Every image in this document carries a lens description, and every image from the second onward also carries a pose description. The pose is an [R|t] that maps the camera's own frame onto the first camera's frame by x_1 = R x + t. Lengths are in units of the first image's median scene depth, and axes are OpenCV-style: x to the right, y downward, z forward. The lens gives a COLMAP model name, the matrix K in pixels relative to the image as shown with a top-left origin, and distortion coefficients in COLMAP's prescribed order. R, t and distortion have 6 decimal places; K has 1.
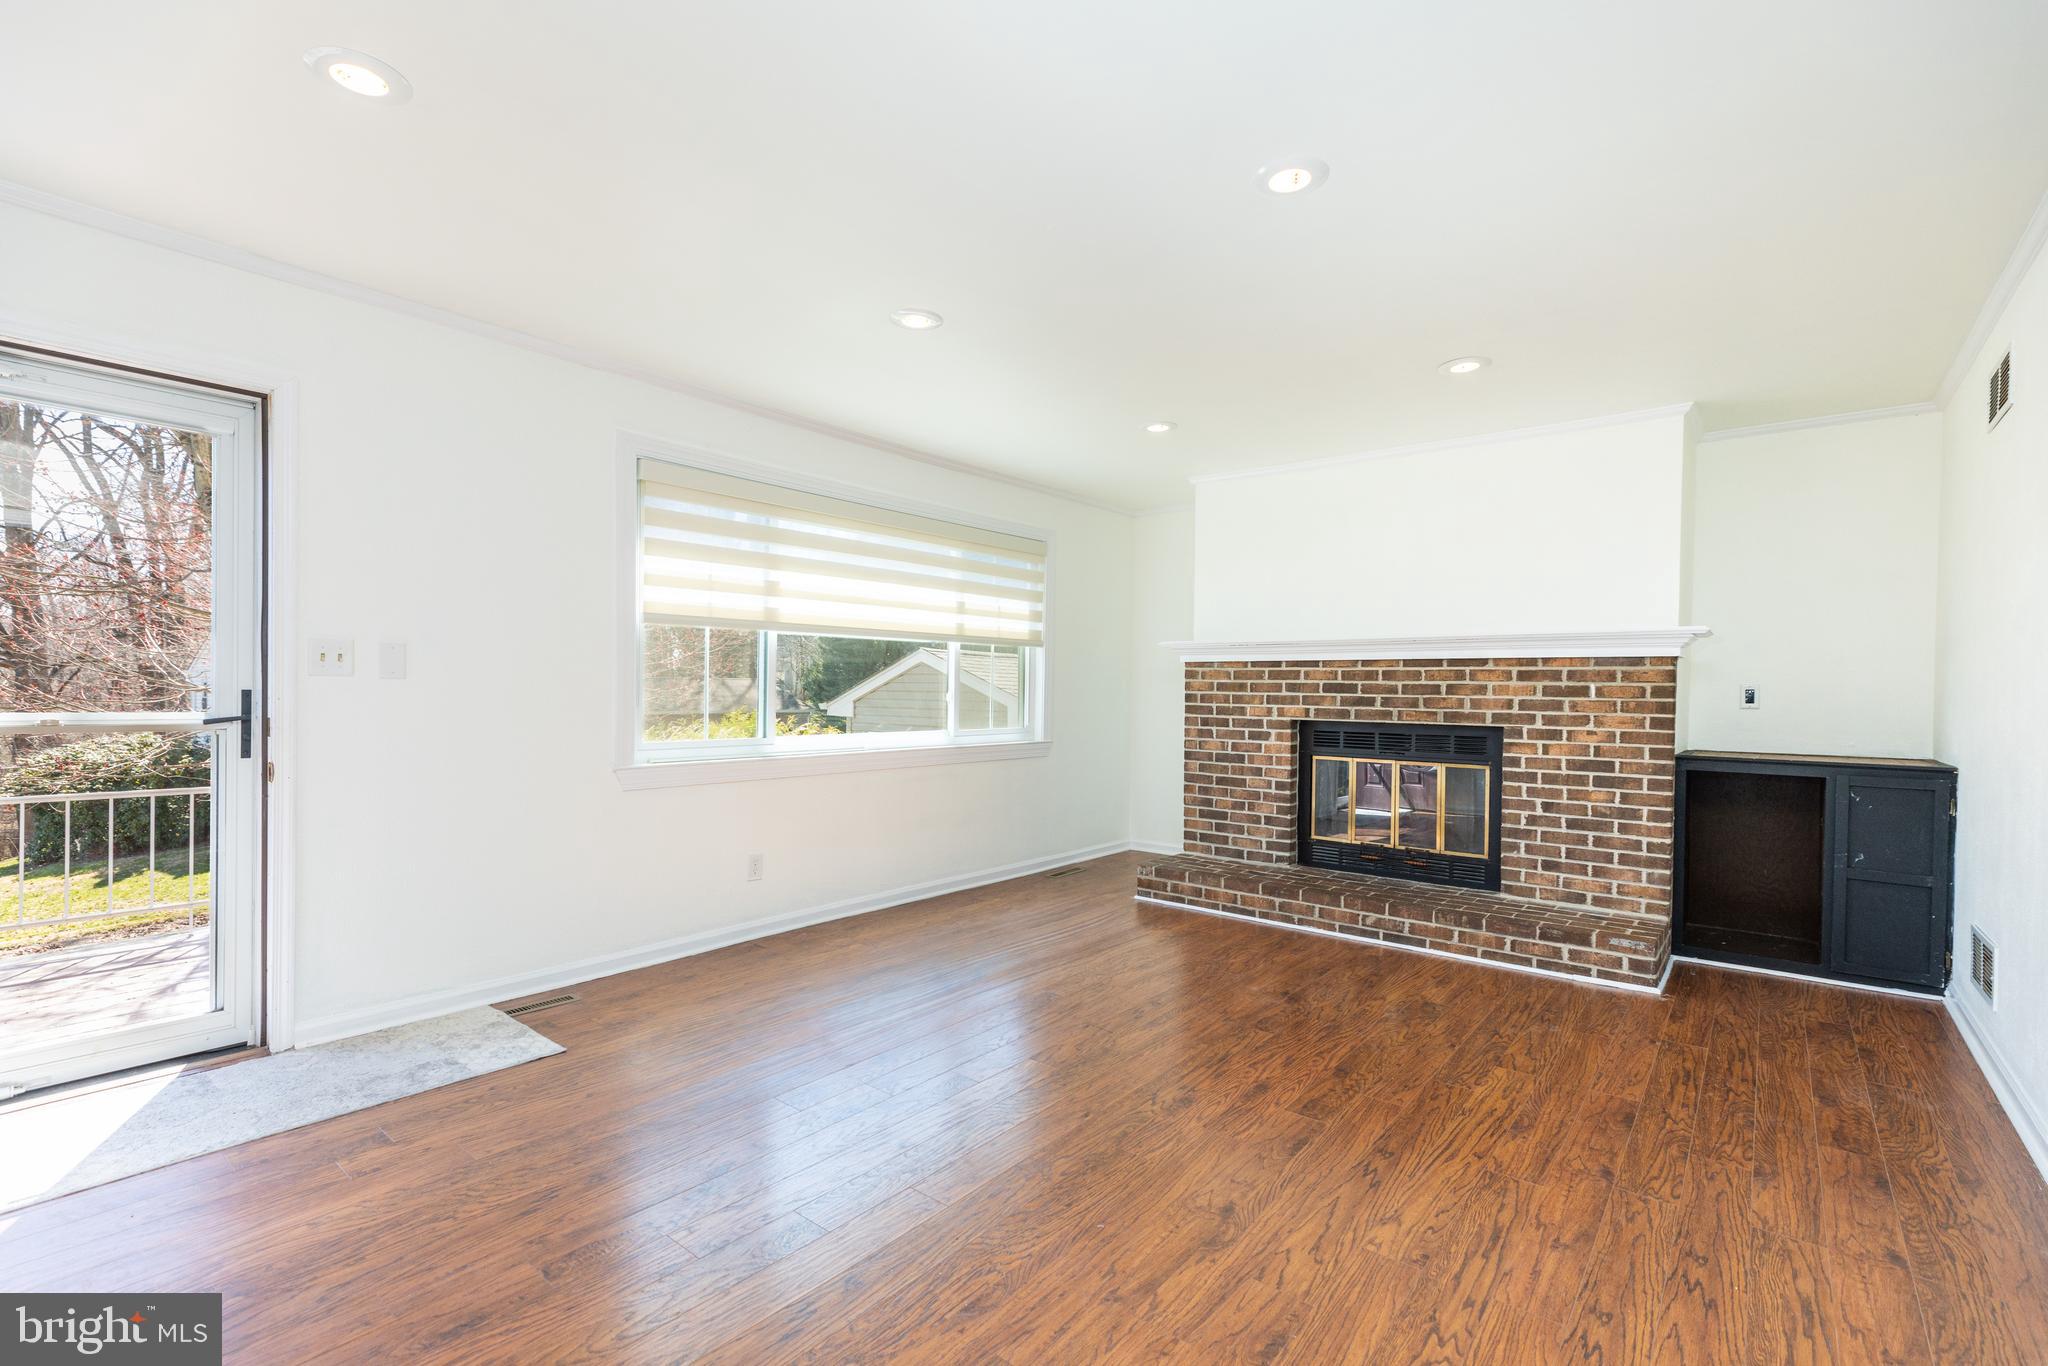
lens RADIAL K [[918.6, 0, 1027.8], [0, 918.6, 693.1], [0, 0, 1]] dist [0.006134, 0.000748]
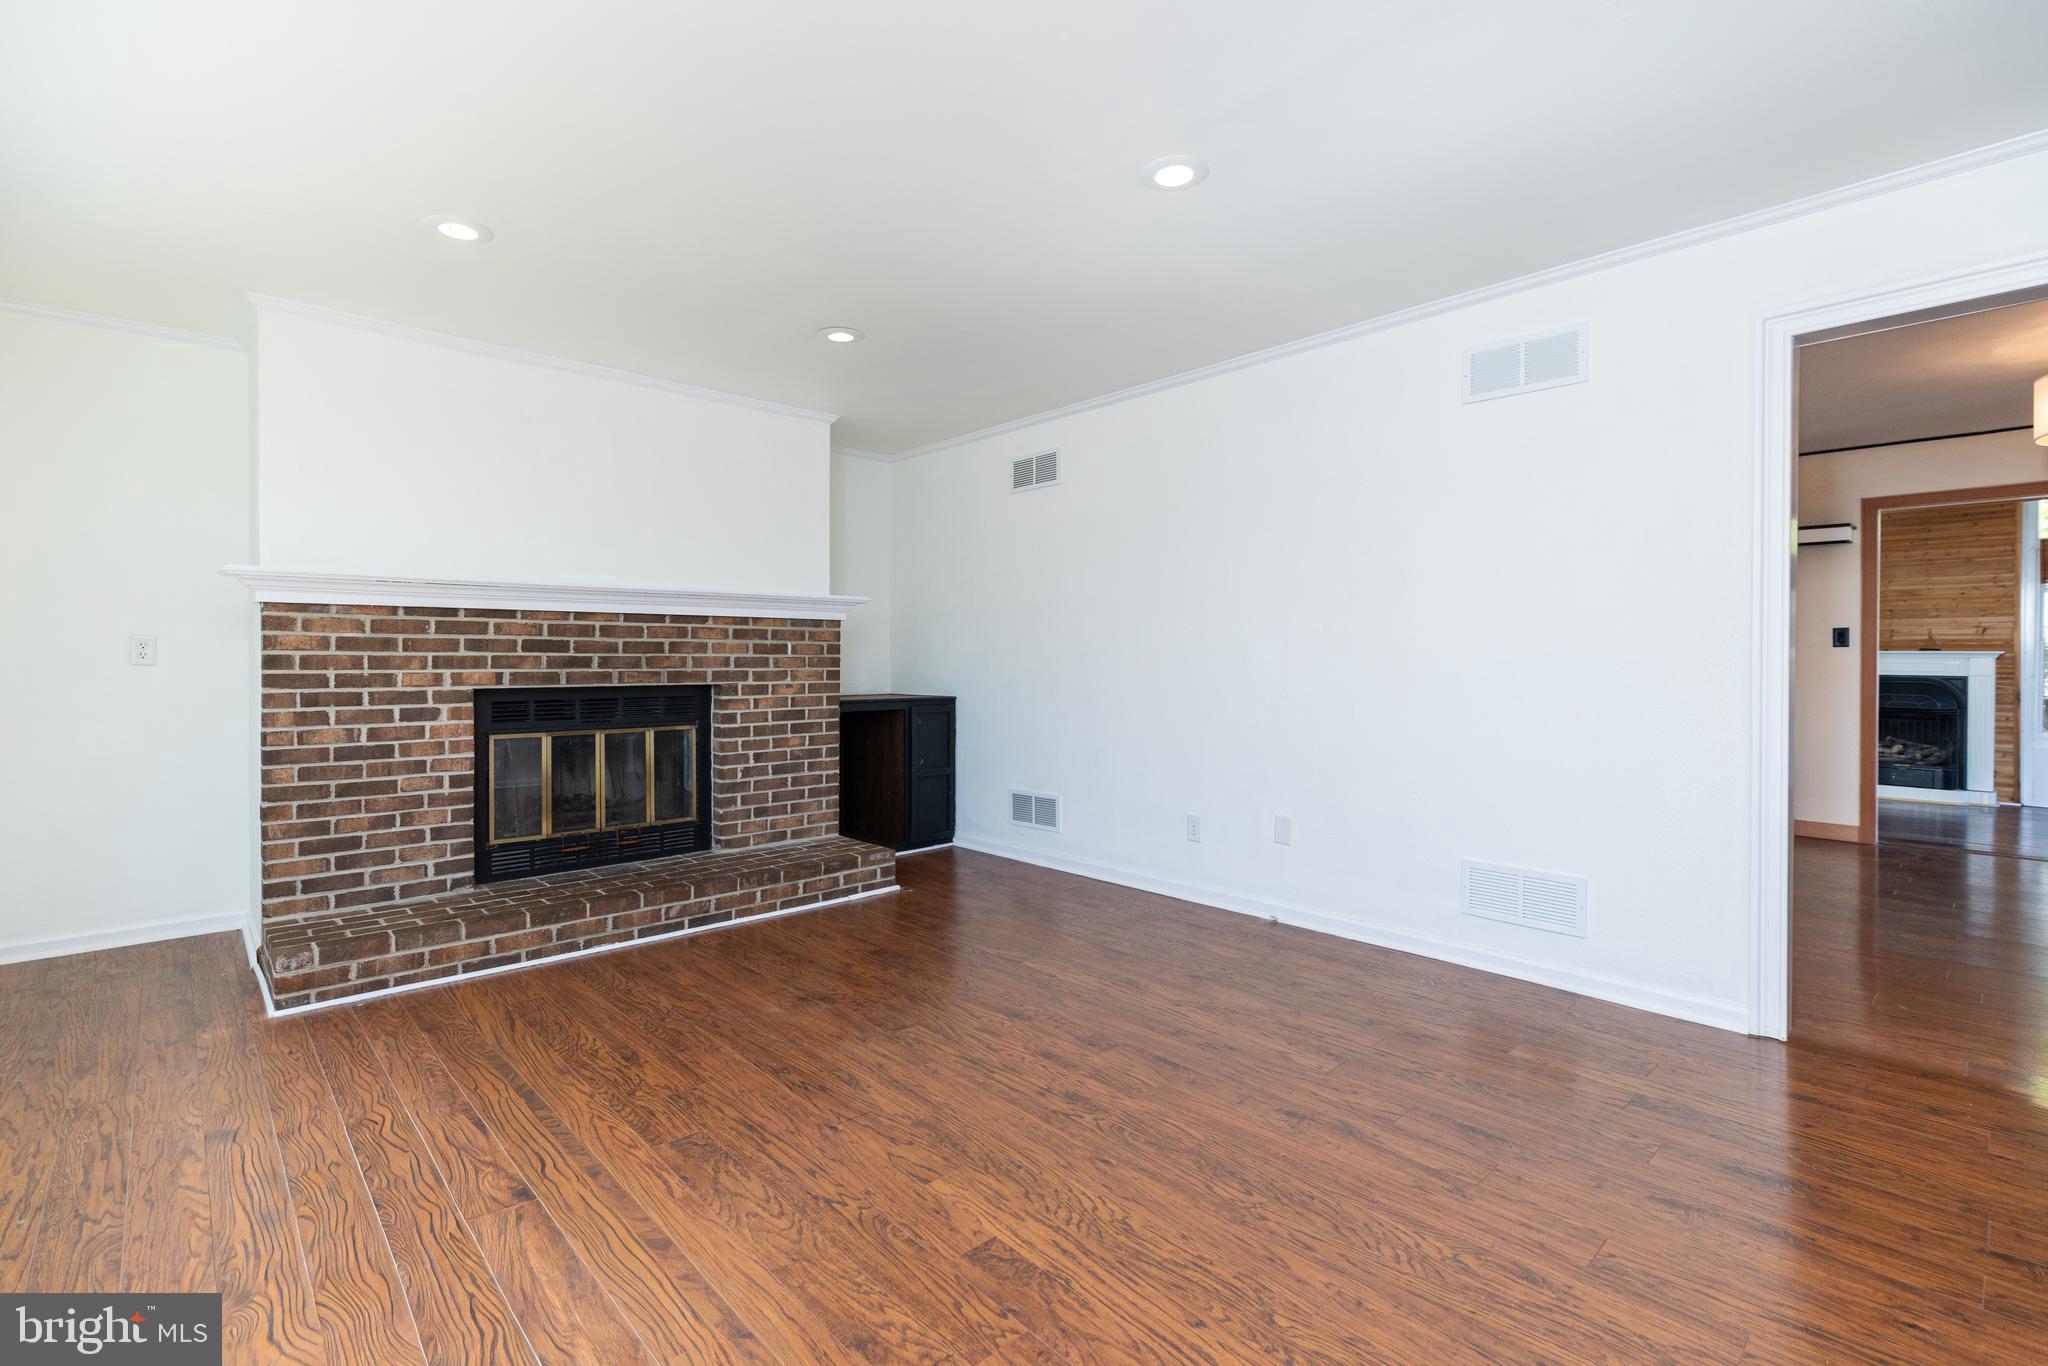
lens RADIAL K [[918.6, 0, 999.3], [0, 918.6, 657.2], [0, 0, 1]] dist [0.006134, 0.000748]
pose [[0.155776, -0.011647, 0.987724, -0.435828], [0.004831, 0.999928, 0.011029, -0.002830], [-0.987781, 0.003053, 0.155821, 0.548994]]
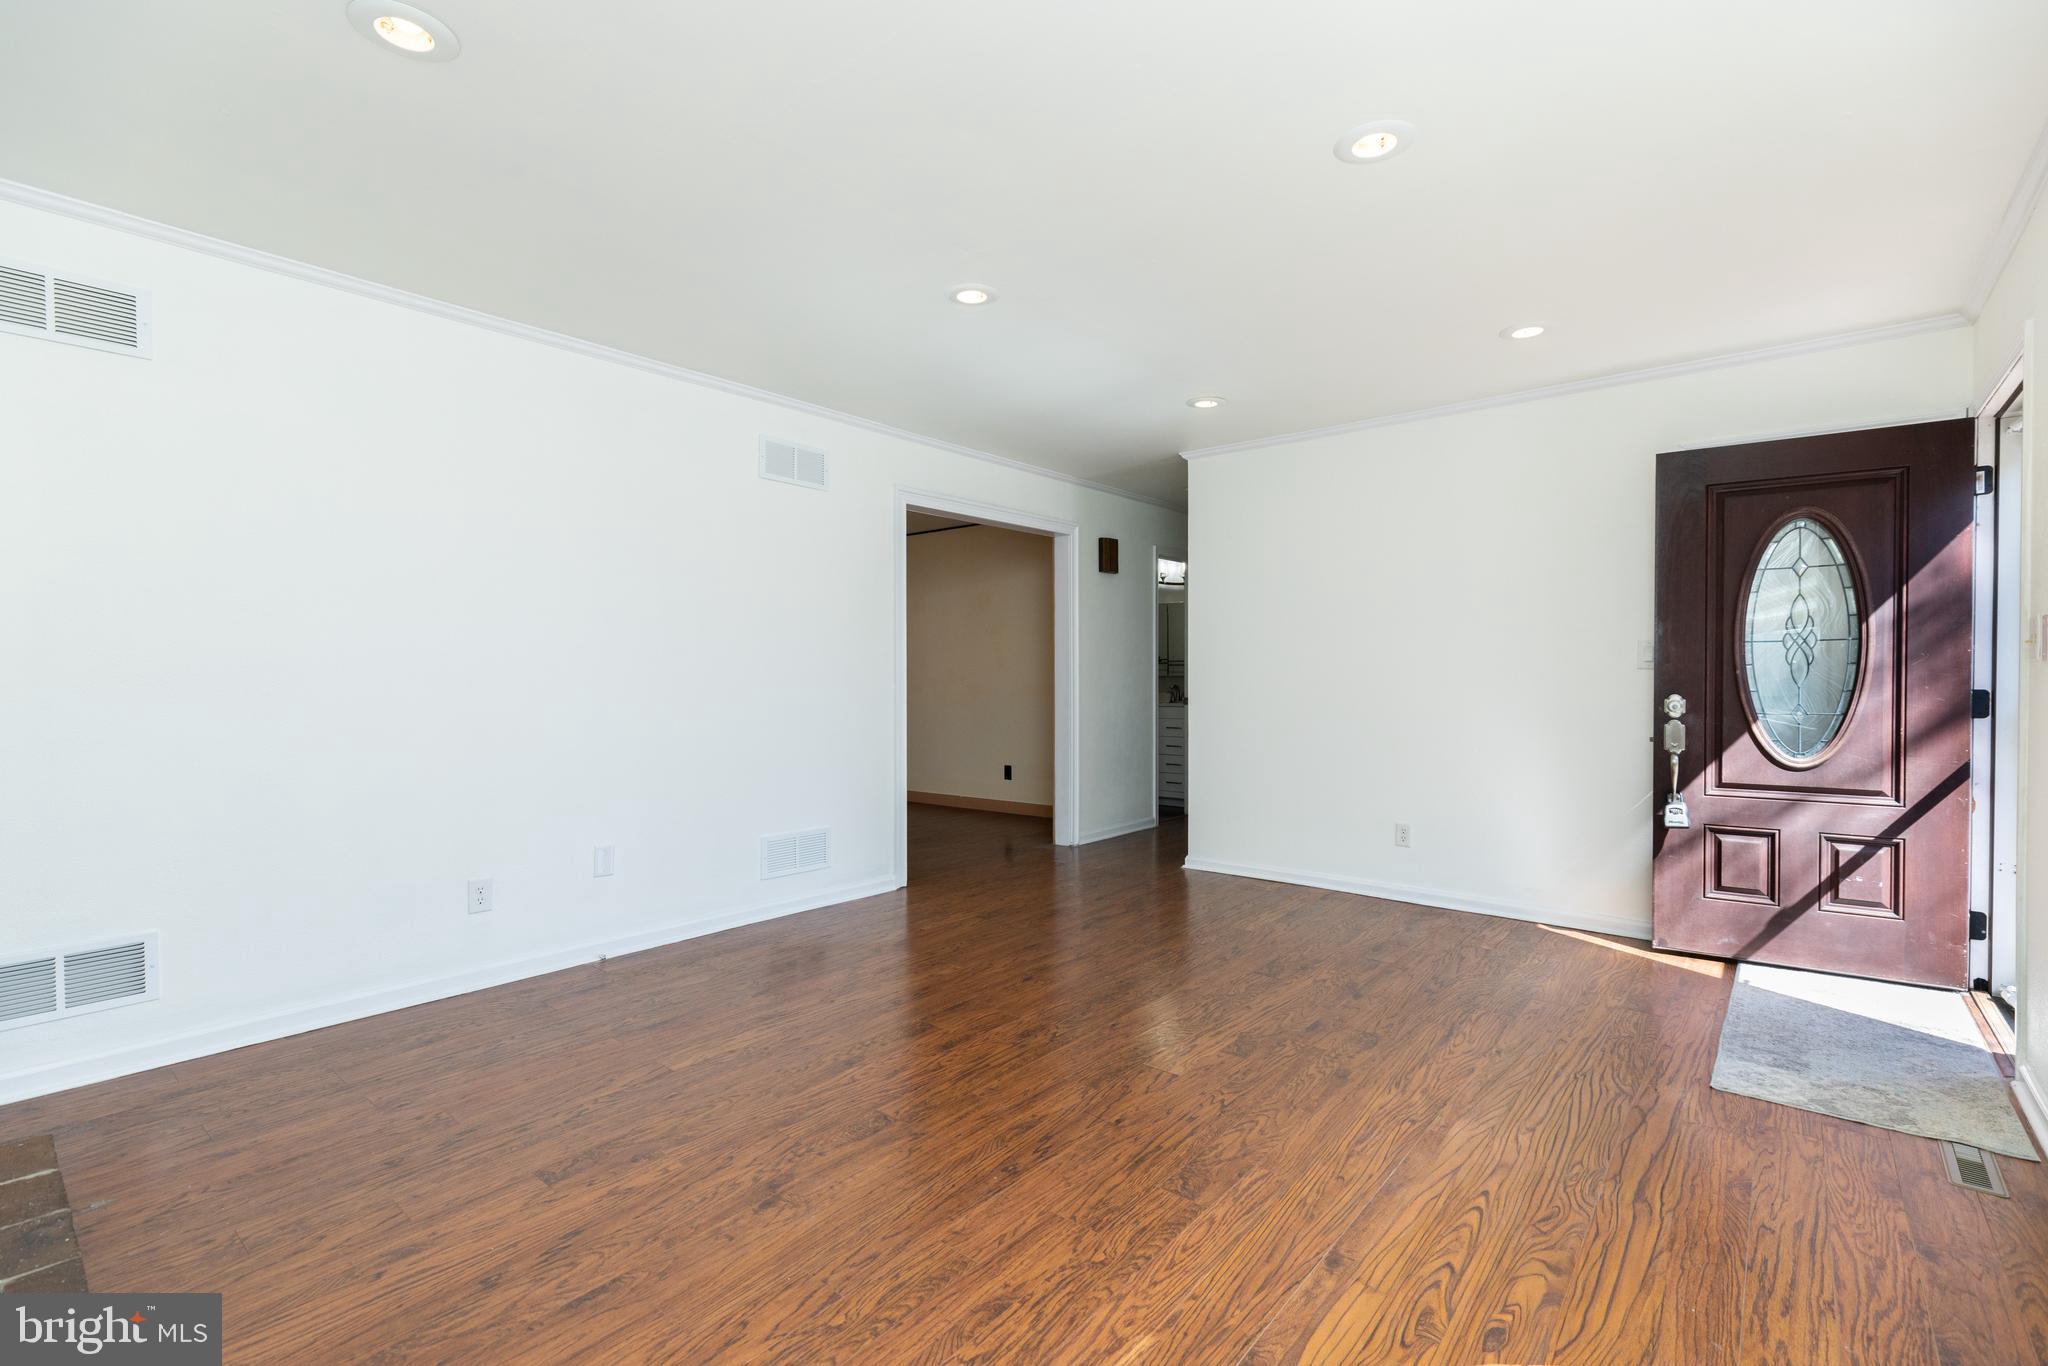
lens RADIAL K [[918.6, 0, 1016.9], [0, 918.6, 682.3], [0, 0, 1]] dist [0.006134, 0.000748]
pose [[-0.999762, -0.011582, 0.018481, 0.098692], [-0.011452, 0.999909, 0.007111, 0.002508], [-0.018562, 0.006898, -0.999804, 1.253178]]
